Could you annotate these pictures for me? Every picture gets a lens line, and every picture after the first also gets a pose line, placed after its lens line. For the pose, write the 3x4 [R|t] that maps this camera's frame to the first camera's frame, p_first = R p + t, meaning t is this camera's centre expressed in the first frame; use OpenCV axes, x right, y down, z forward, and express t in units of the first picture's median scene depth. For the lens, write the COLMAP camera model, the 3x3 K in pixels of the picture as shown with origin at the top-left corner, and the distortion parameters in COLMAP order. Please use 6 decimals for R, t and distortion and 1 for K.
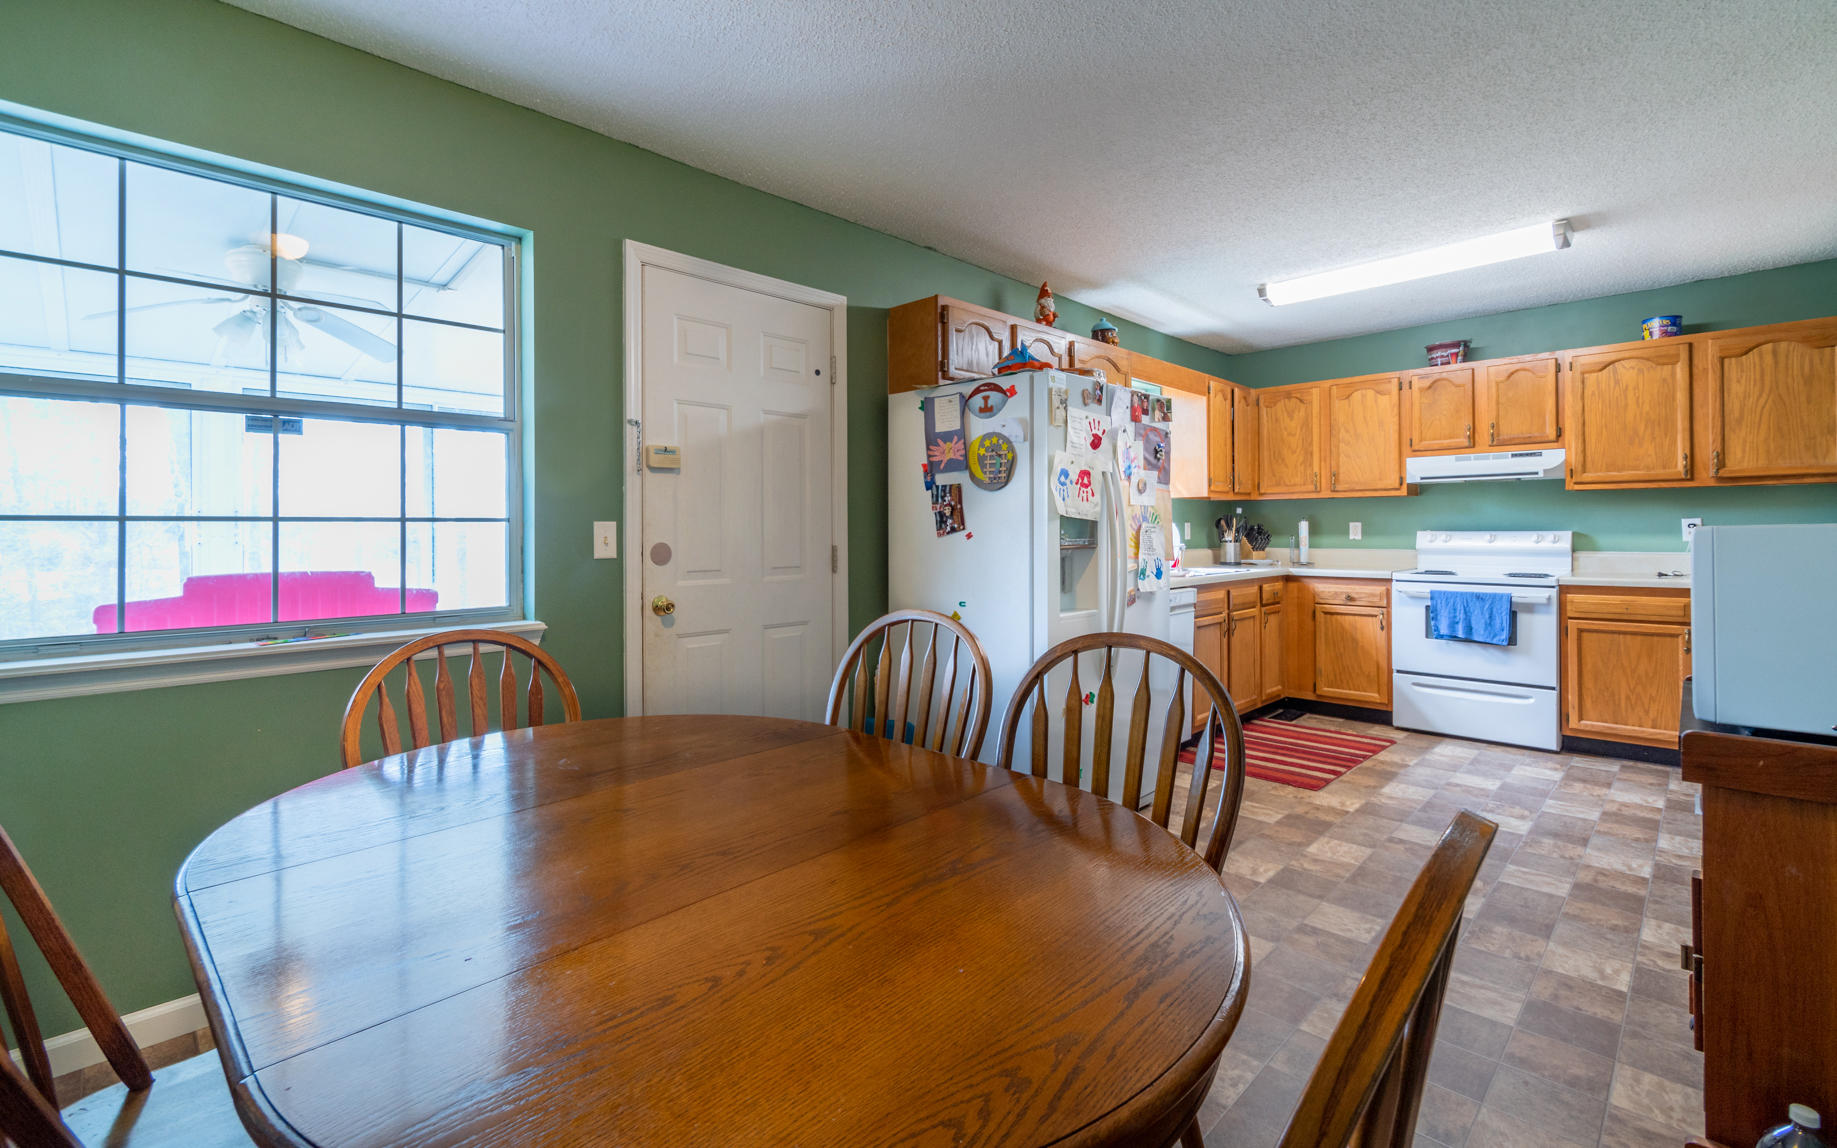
lens RADIAL K [[818.2, 0, 935.5], [0, 818.2, 528.9], [0, 0, 1]] dist [0.016365, -0.000297]
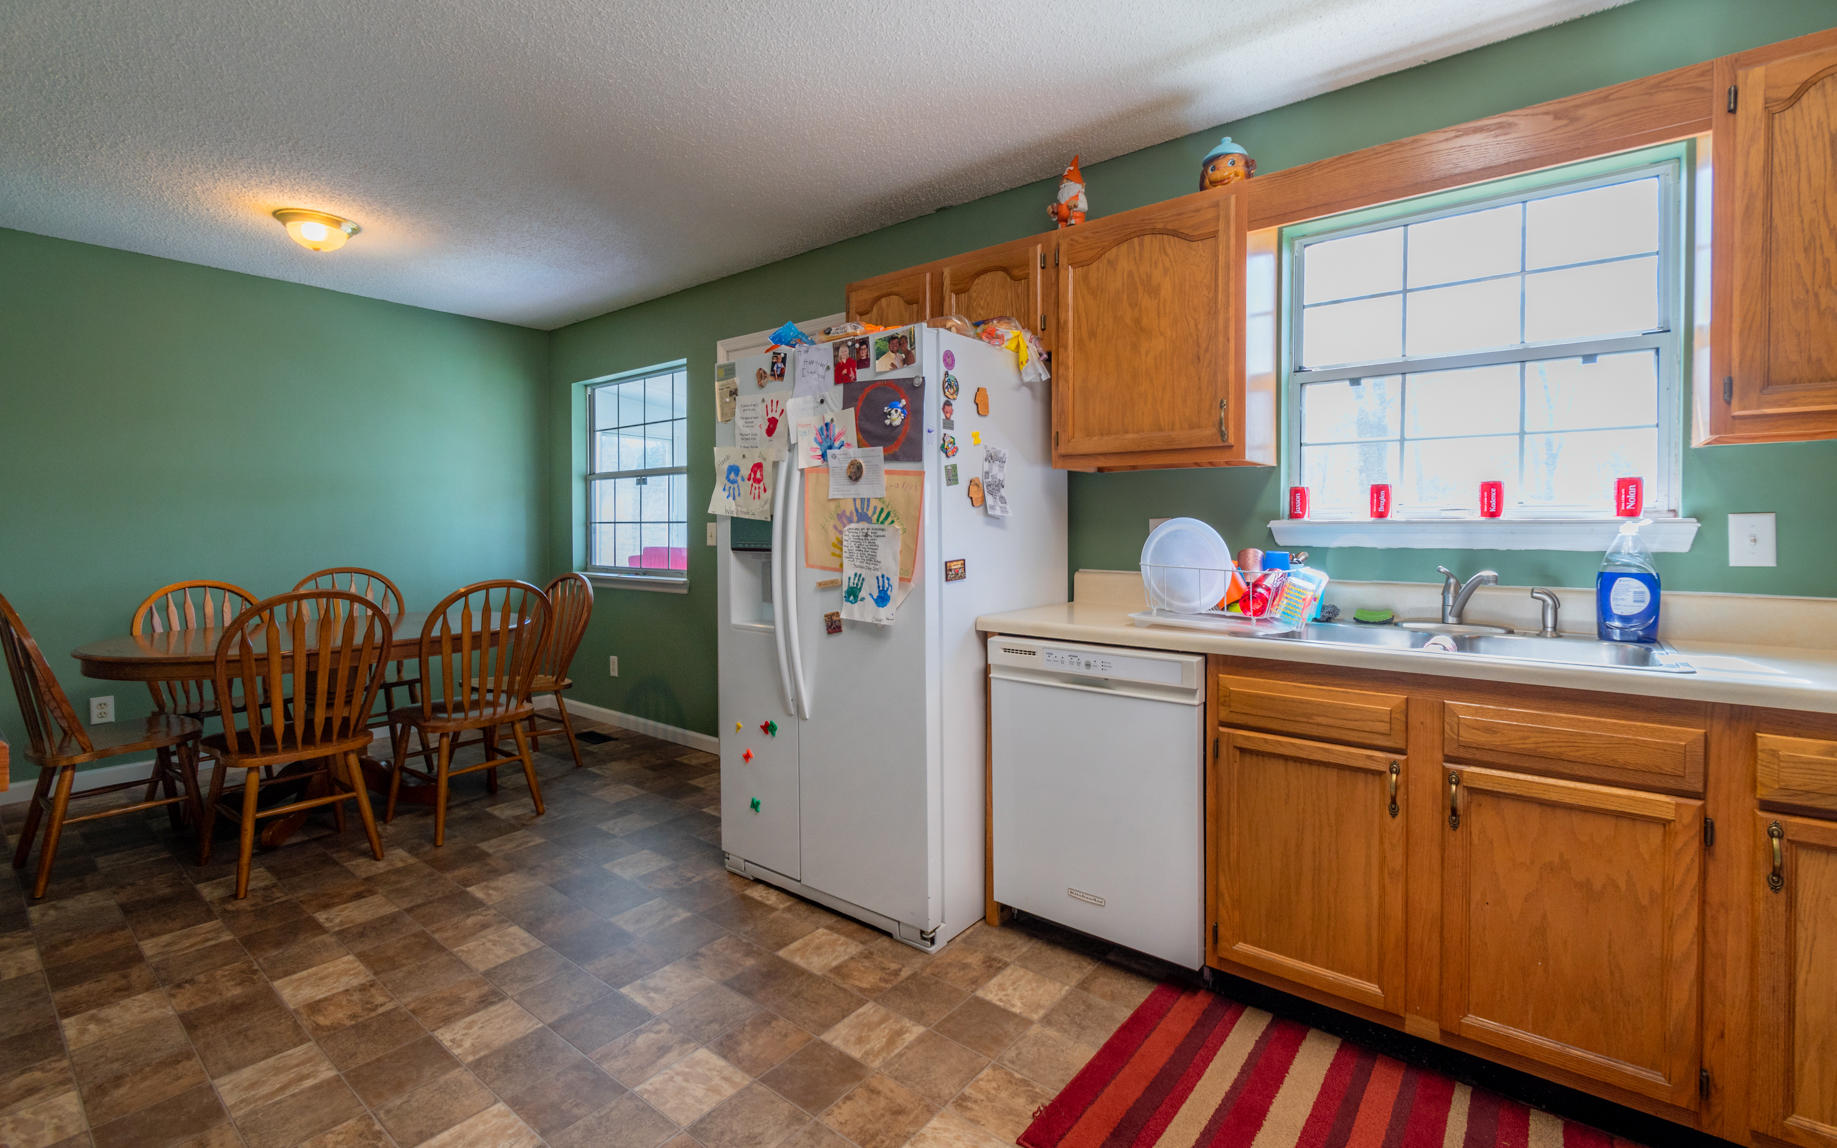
lens RADIAL K [[798.4, 0, 918.3], [0, 798.4, 549.7], [0, 0, 1]] dist [-0.002069, 0.000311]
pose [[0.084186, 0.033901, -0.995873, 1.065611], [-0.002047, 0.999425, 0.033848, -0.008925], [0.996448, -0.000811, 0.084207, 1.122835]]
